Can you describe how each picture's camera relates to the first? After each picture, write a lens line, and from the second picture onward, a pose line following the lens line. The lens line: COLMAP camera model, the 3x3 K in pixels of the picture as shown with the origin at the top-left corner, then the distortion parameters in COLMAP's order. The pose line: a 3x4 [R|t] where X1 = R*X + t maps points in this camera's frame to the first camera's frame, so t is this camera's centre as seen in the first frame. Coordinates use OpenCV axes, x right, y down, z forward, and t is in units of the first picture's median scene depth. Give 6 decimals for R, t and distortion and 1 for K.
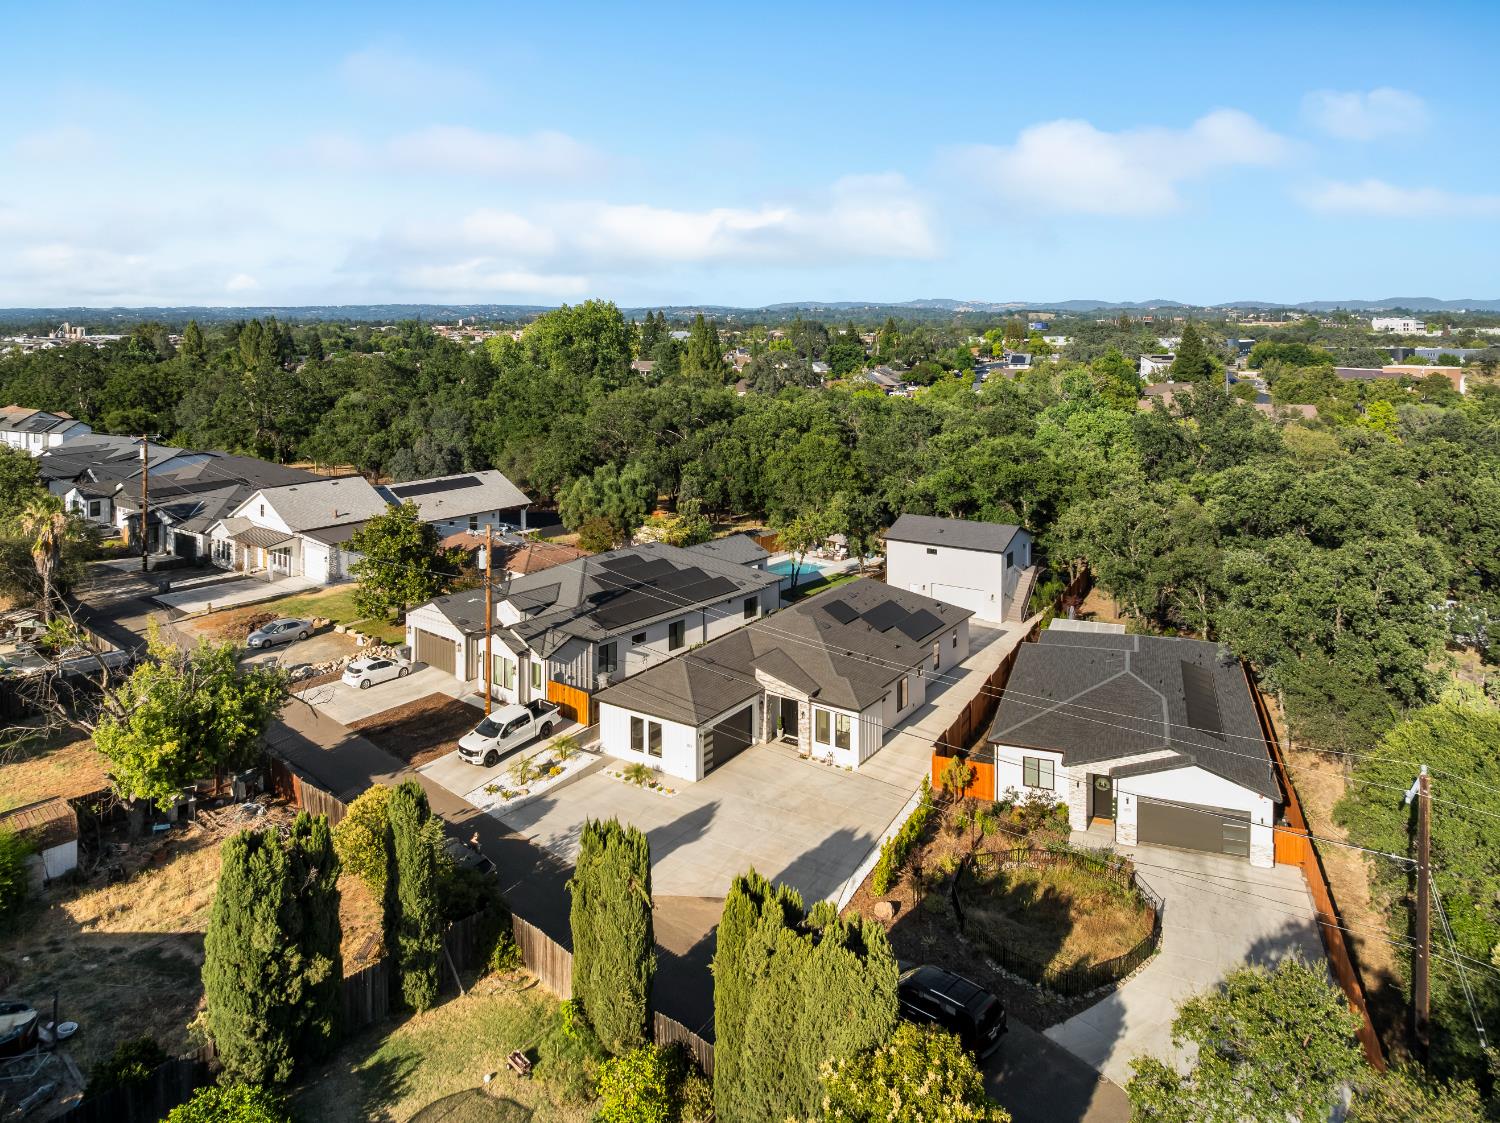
lens RADIAL K [[907.8, 0, 750.0], [0, 907.8, 561.5], [0, 0, 1]] dist [-0.030746, 0.001975]
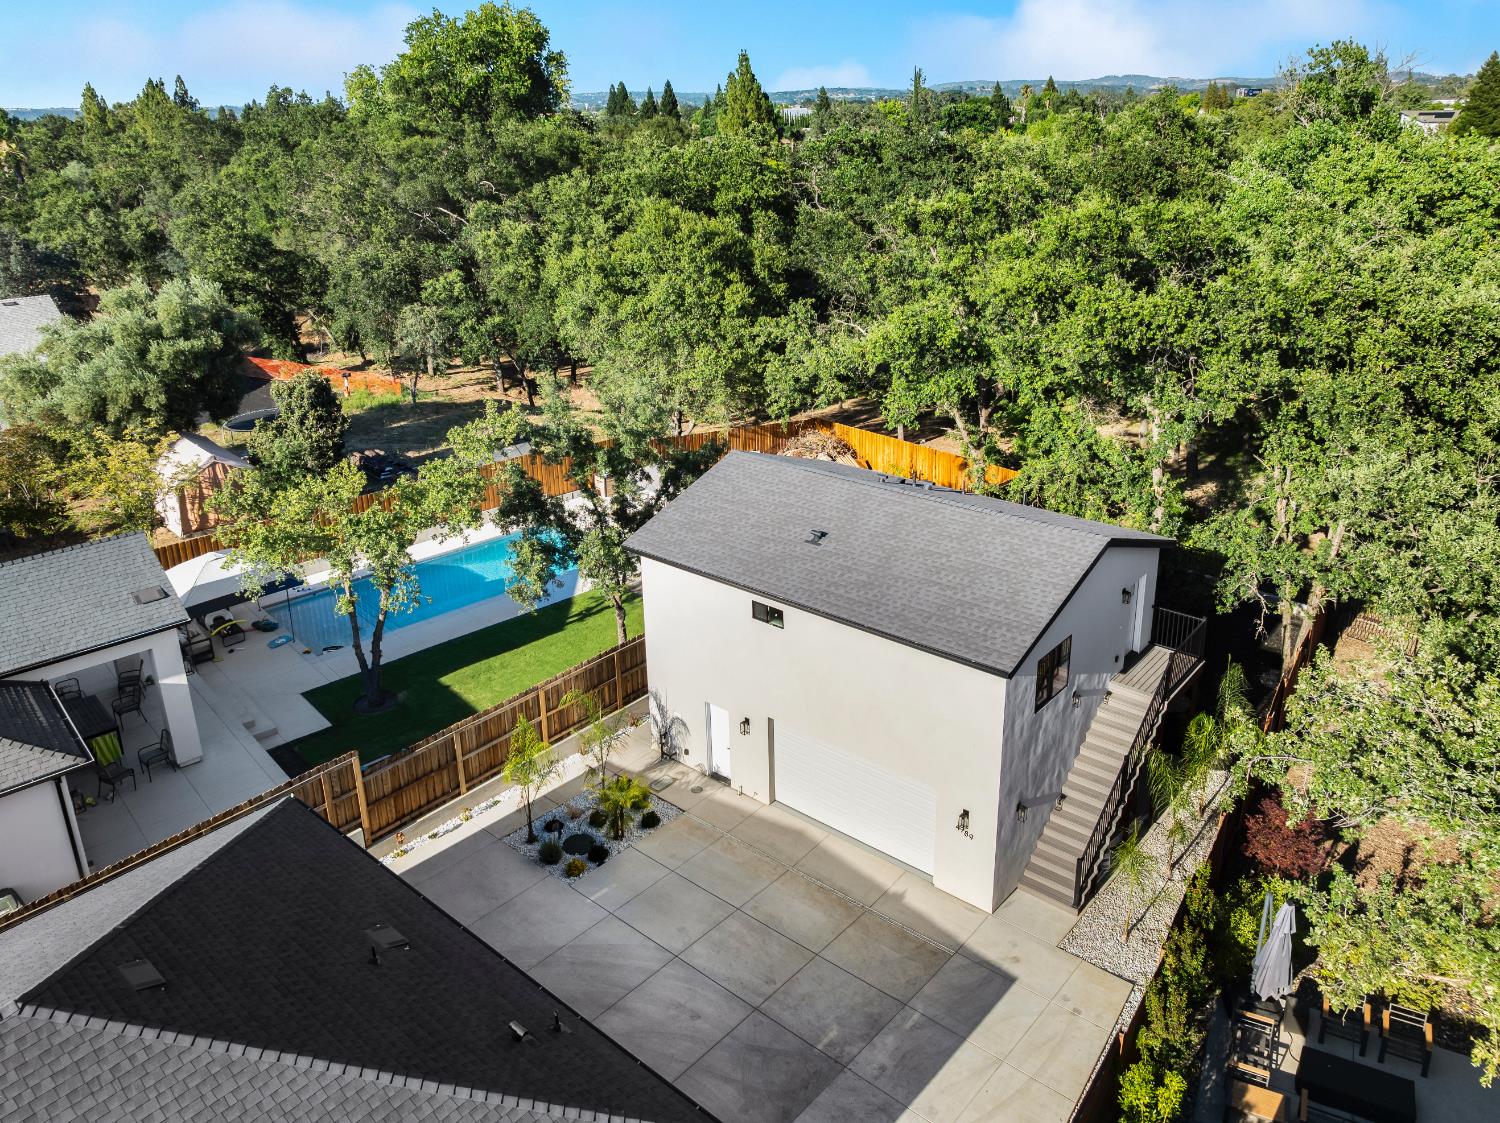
lens RADIAL K [[907.8, 0, 750.0], [0, 907.8, 561.5], [0, 0, 1]] dist [-0.030746, 0.001975]
pose [[0.986491, 0.049307, -0.156217, 0.315299], [-0.016467, 0.978644, 0.204904, -0.111572], [0.162984, -0.199564, 0.966235, 0.971407]]
